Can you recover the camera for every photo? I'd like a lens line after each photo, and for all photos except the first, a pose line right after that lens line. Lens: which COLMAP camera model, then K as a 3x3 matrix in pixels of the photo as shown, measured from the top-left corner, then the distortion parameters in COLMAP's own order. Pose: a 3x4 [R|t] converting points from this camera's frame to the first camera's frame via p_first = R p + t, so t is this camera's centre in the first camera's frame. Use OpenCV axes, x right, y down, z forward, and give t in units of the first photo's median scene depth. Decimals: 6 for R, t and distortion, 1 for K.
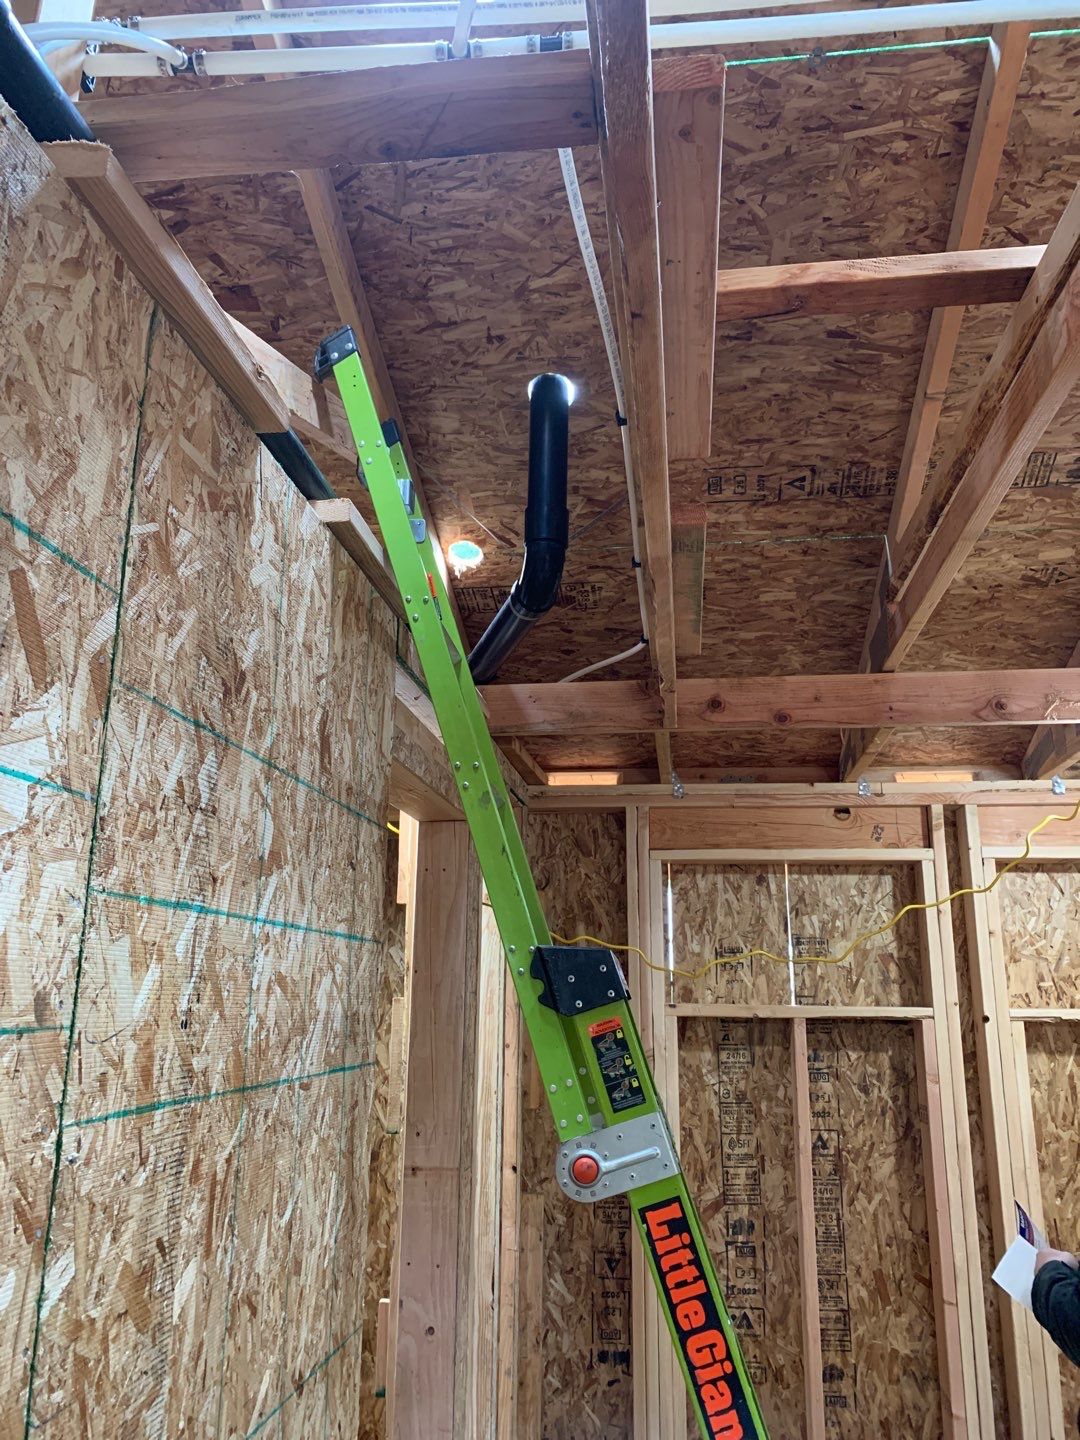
lens RADIAL K [[1066.1, 0, 539.5], [0, 1066.1, 721.6], [0, 0, 1]] dist [0.001110, -0.000784]
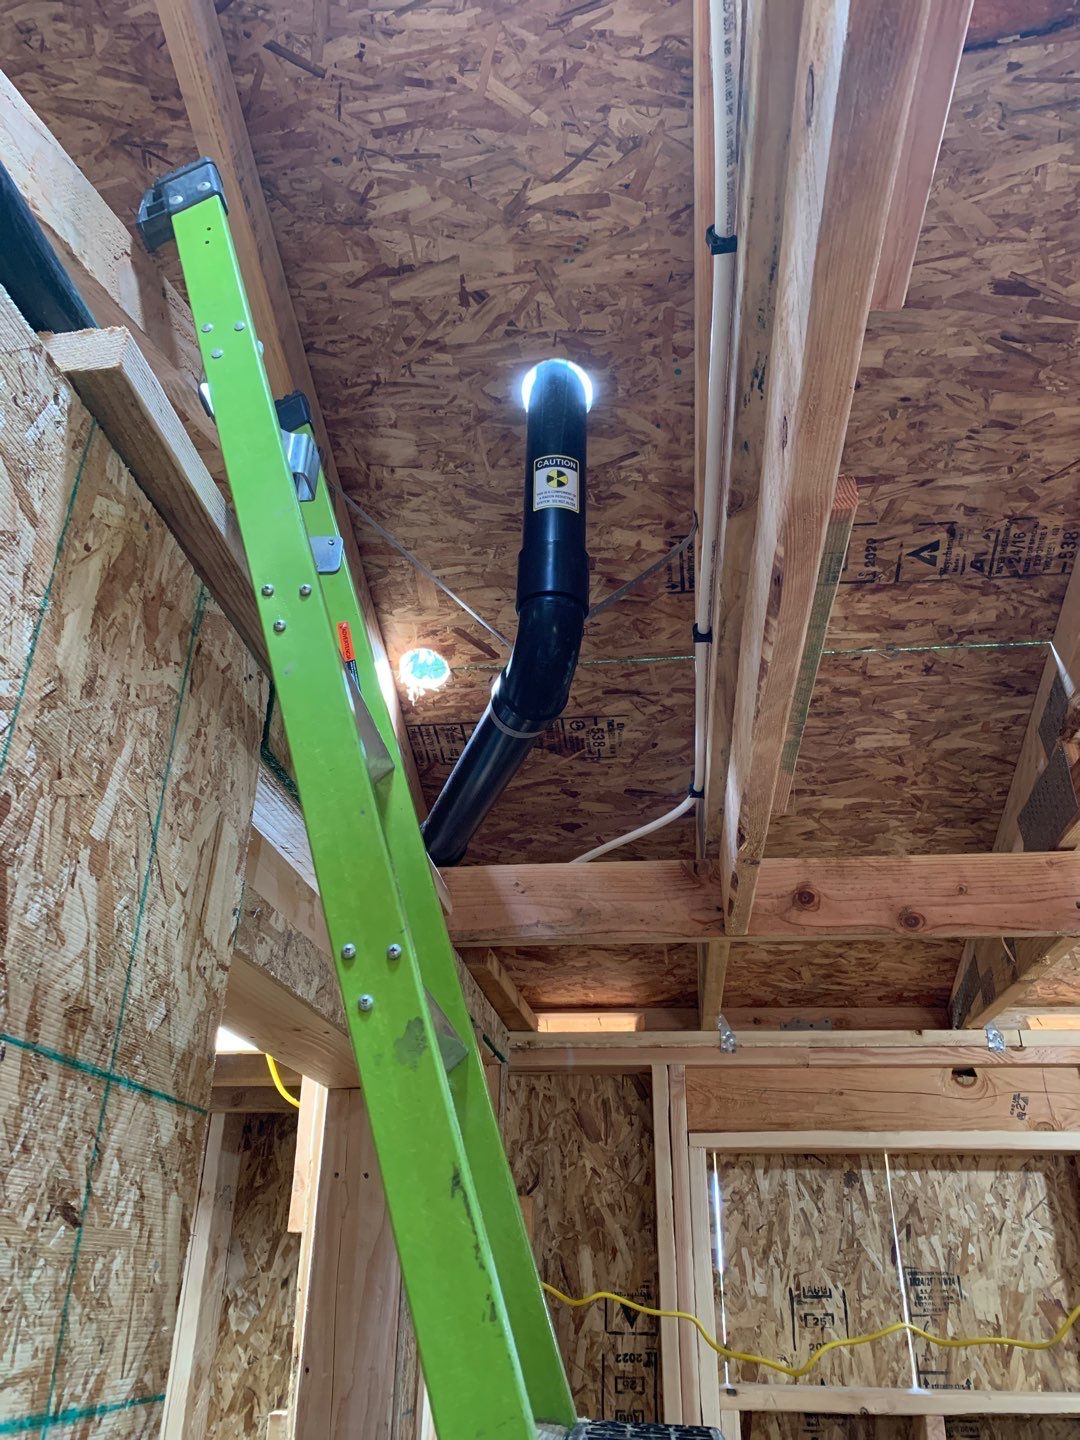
lens RADIAL K [[1066.1, 0, 545.4], [0, 1066.1, 719.0], [0, 0, 1]] dist [0.001110, -0.000784]
pose [[0.999650, 0.013102, 0.022999, -0.007970], [-0.007409, 0.972670, -0.232074, 0.031218], [-0.025411, 0.231823, 0.972426, 0.377192]]
